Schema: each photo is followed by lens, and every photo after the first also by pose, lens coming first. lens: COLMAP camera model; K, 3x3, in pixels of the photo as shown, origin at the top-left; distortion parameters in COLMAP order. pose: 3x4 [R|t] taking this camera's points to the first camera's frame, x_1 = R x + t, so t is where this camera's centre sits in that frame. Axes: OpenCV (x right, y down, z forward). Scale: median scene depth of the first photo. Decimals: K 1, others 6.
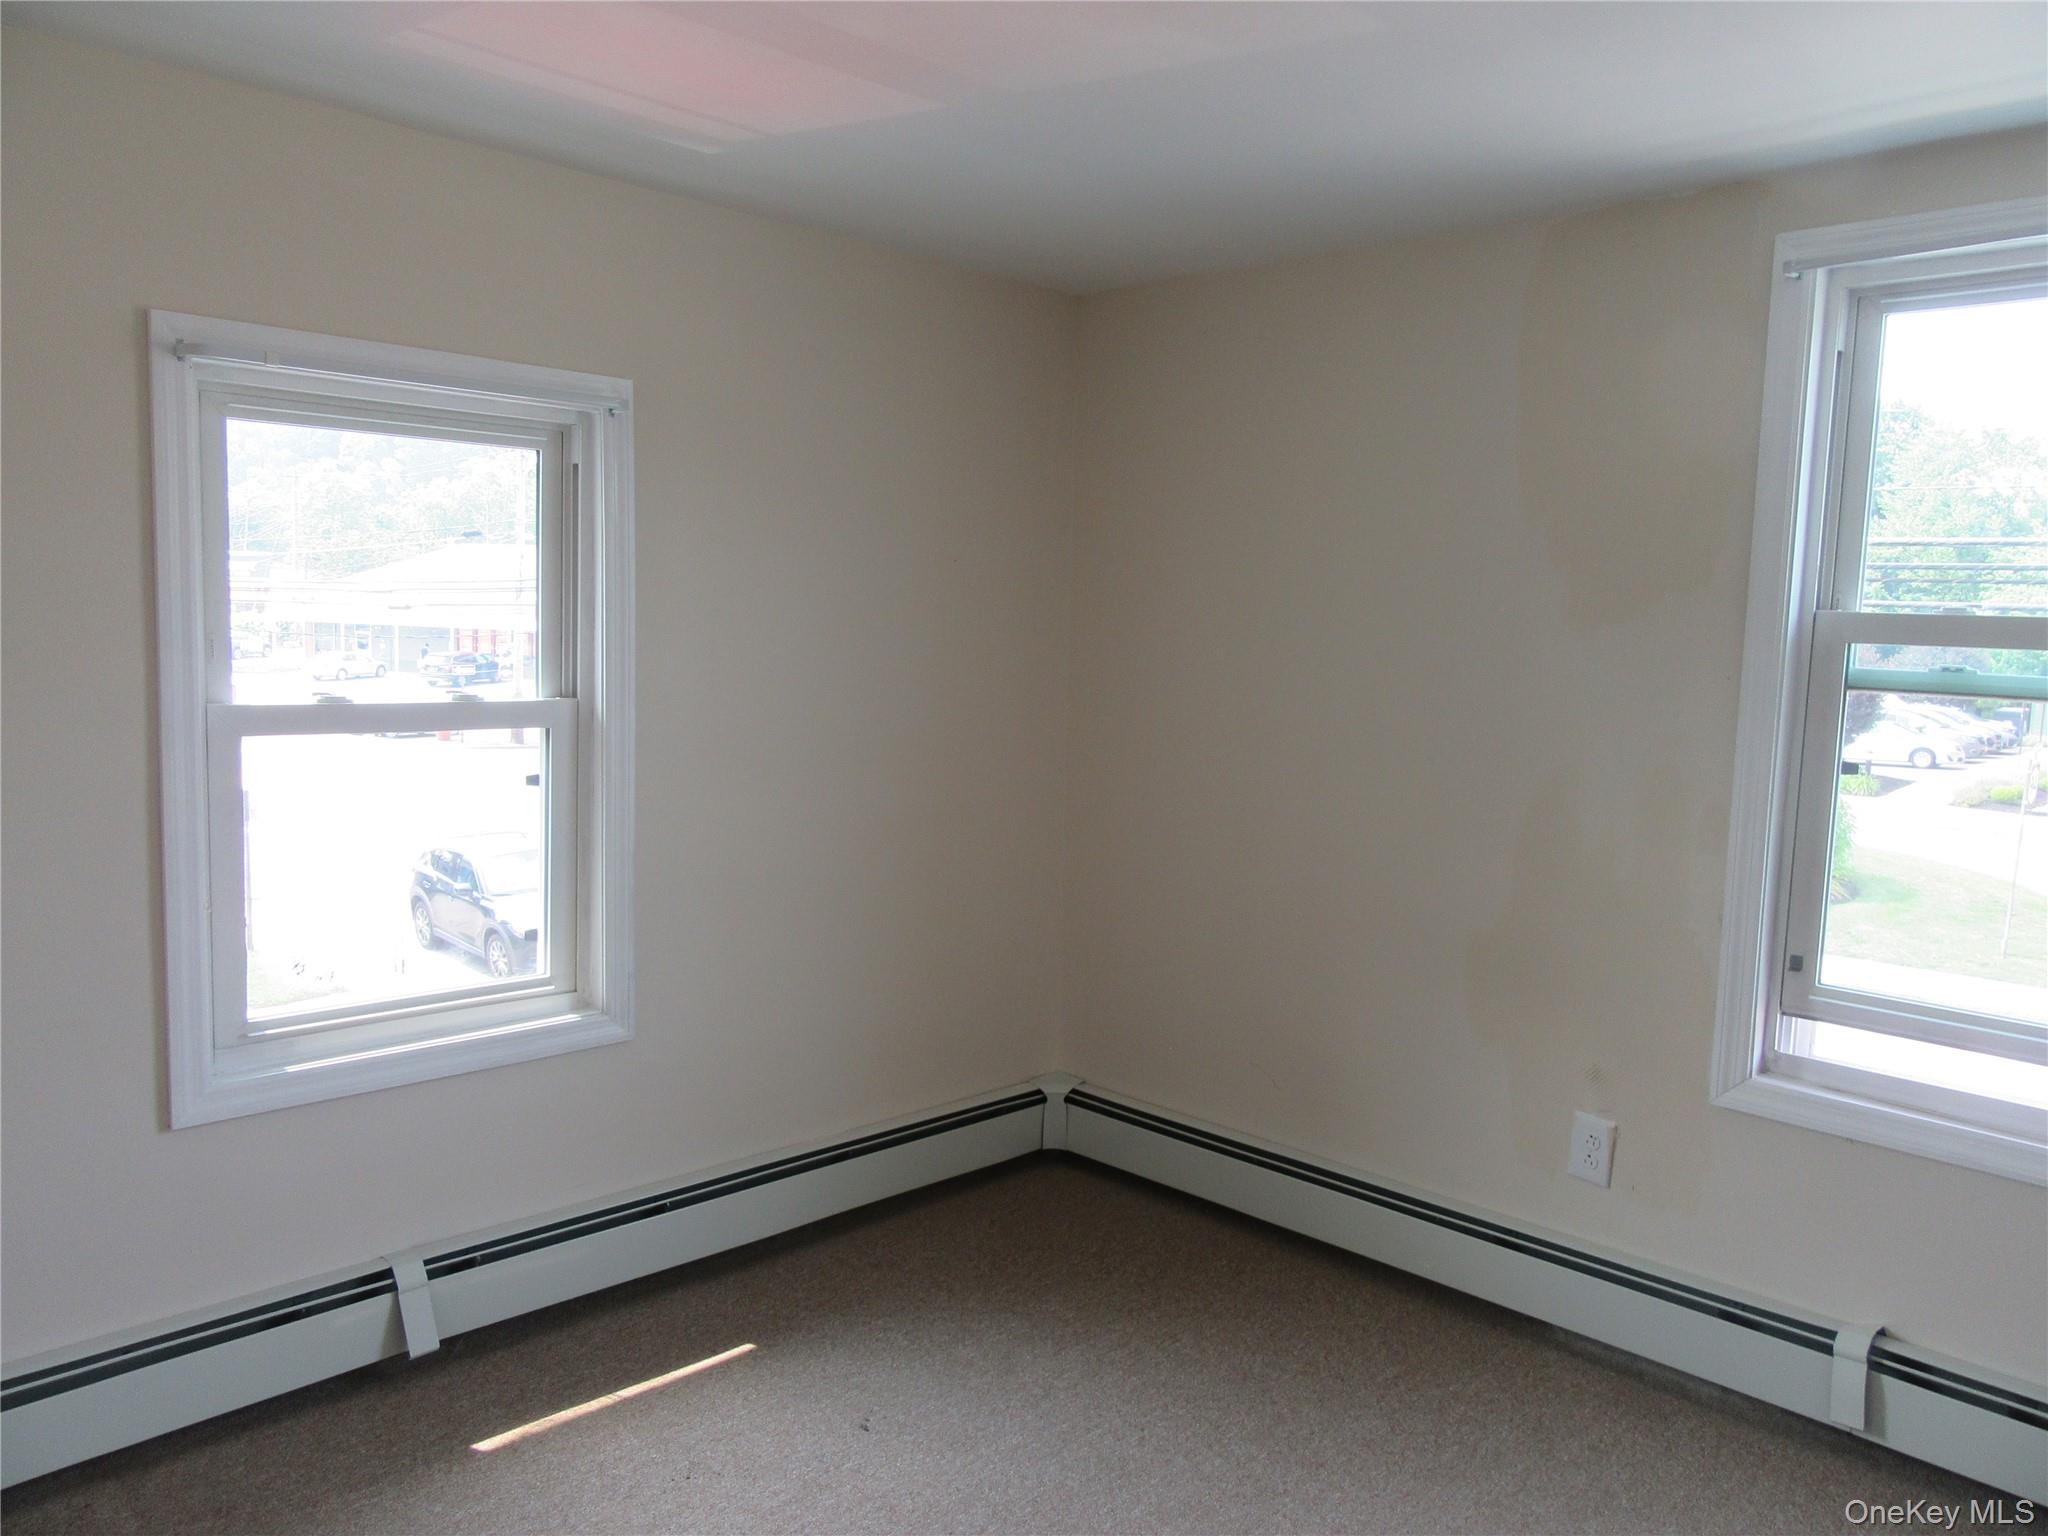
lens RADIAL K [[1529.7, 0, 1020.9], [0, 1529.7, 758.8], [0, 0, 1]] dist [0.010728, 0.007700]
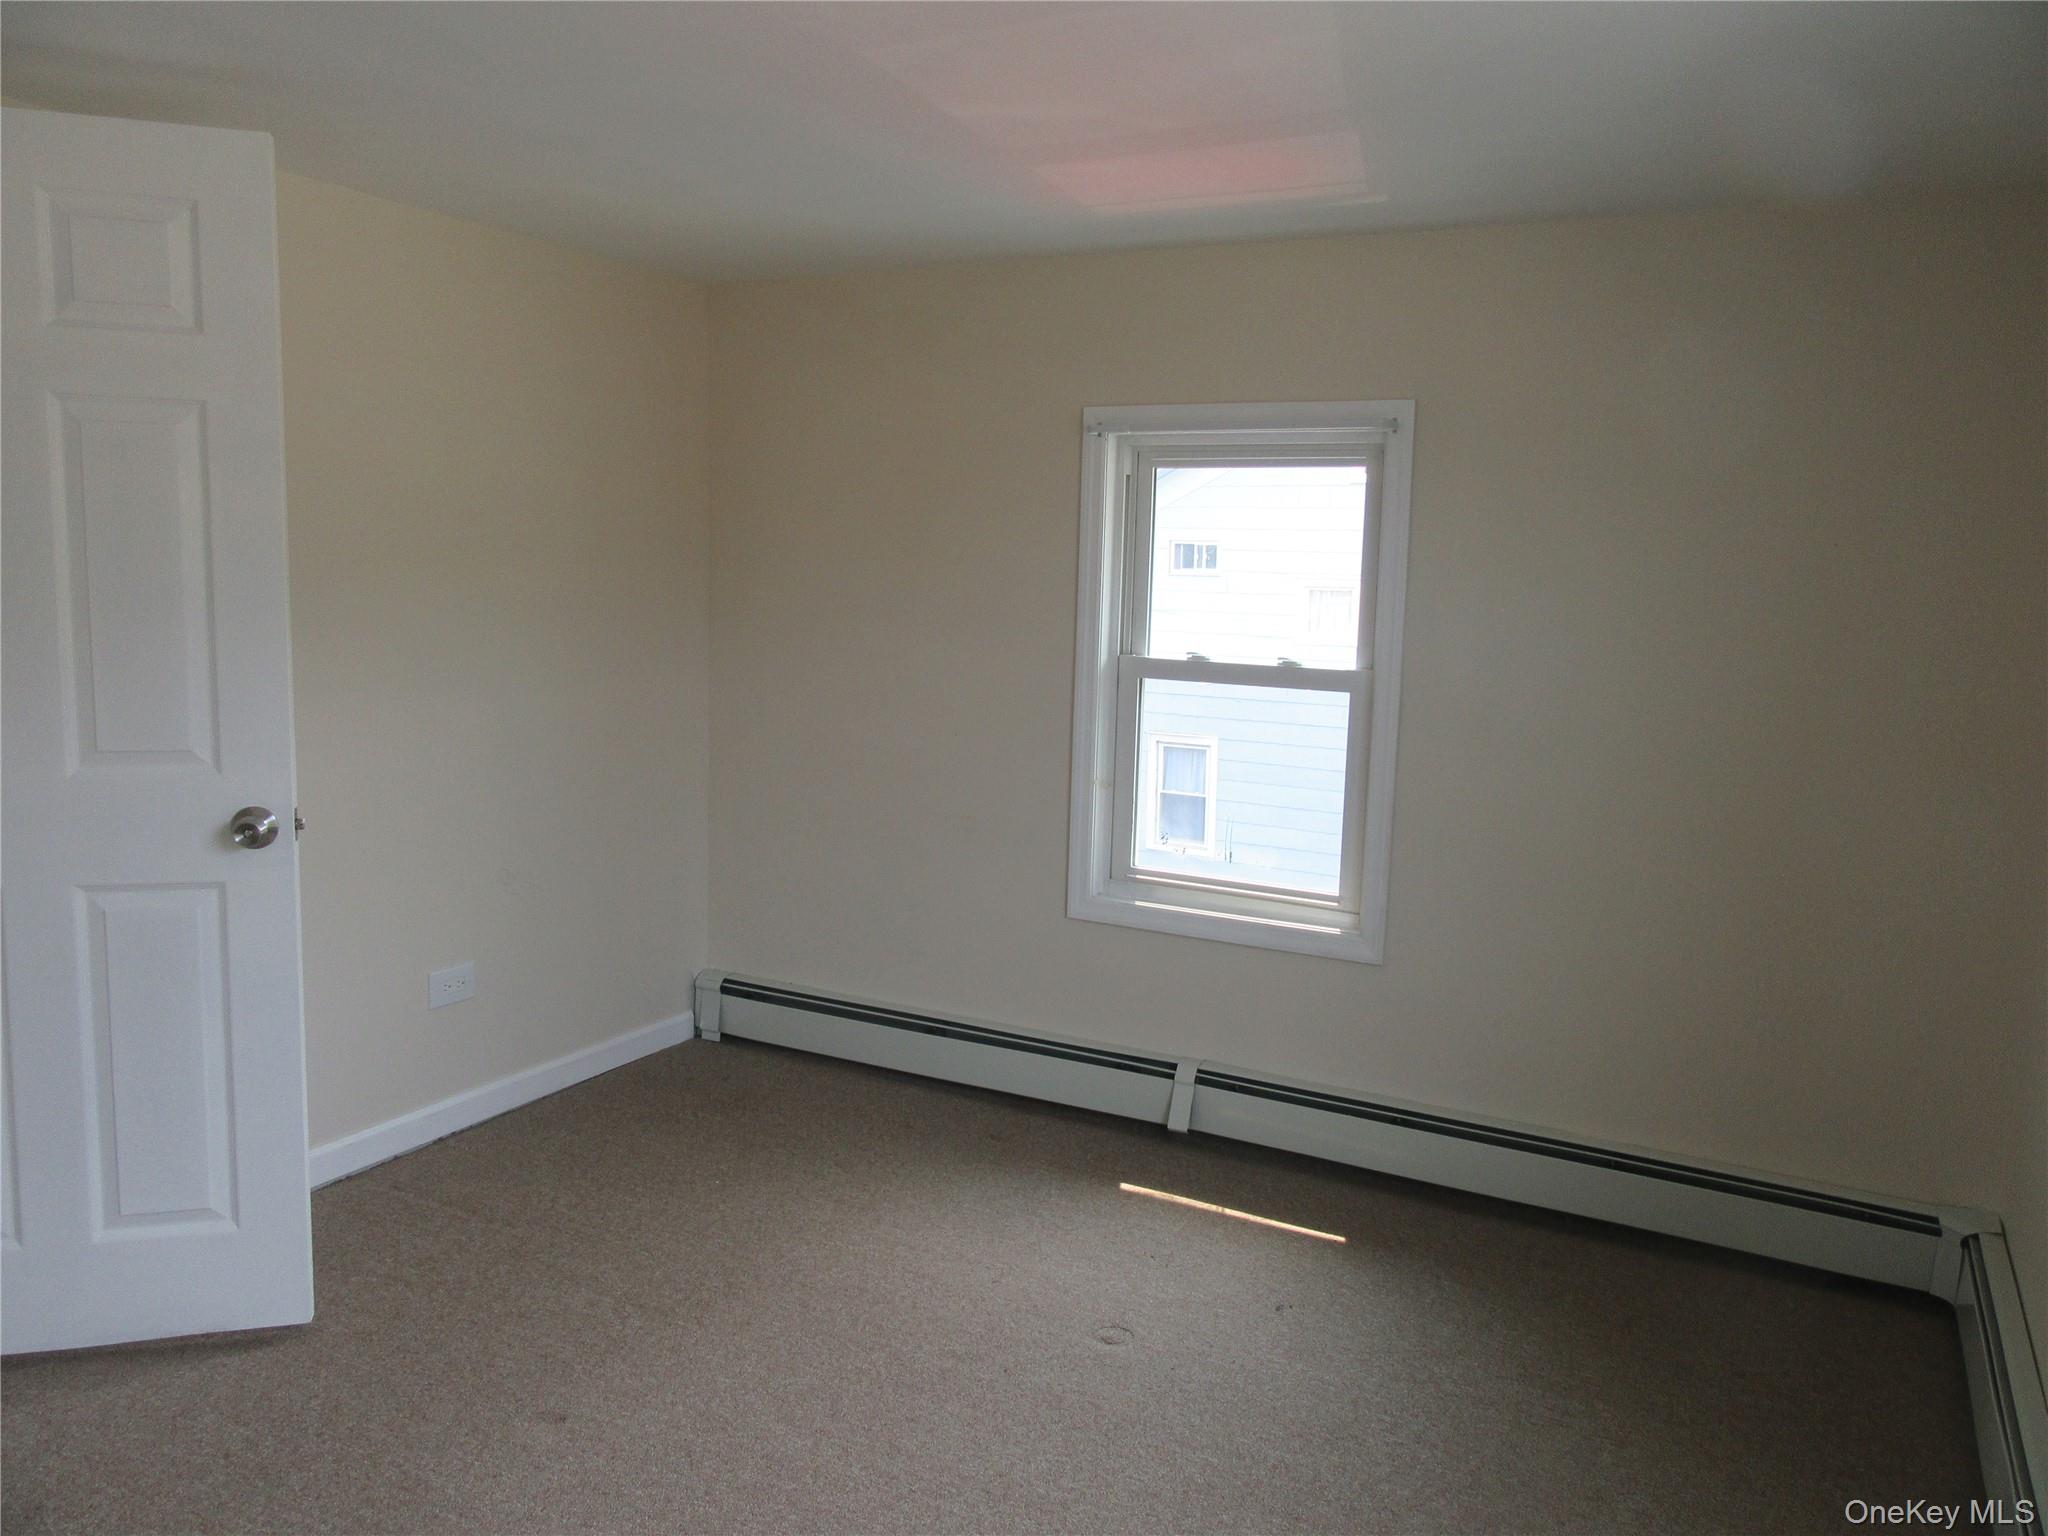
lens RADIAL K [[1529.7, 0, 1020.9], [0, 1529.7, 758.8], [0, 0, 1]] dist [0.010728, 0.007700]
pose [[0.298870, 0.104052, -0.948604, 0.838090], [-0.115202, 0.990702, 0.072374, -0.028405], [0.947315, 0.087651, 0.308079, 0.408726]]
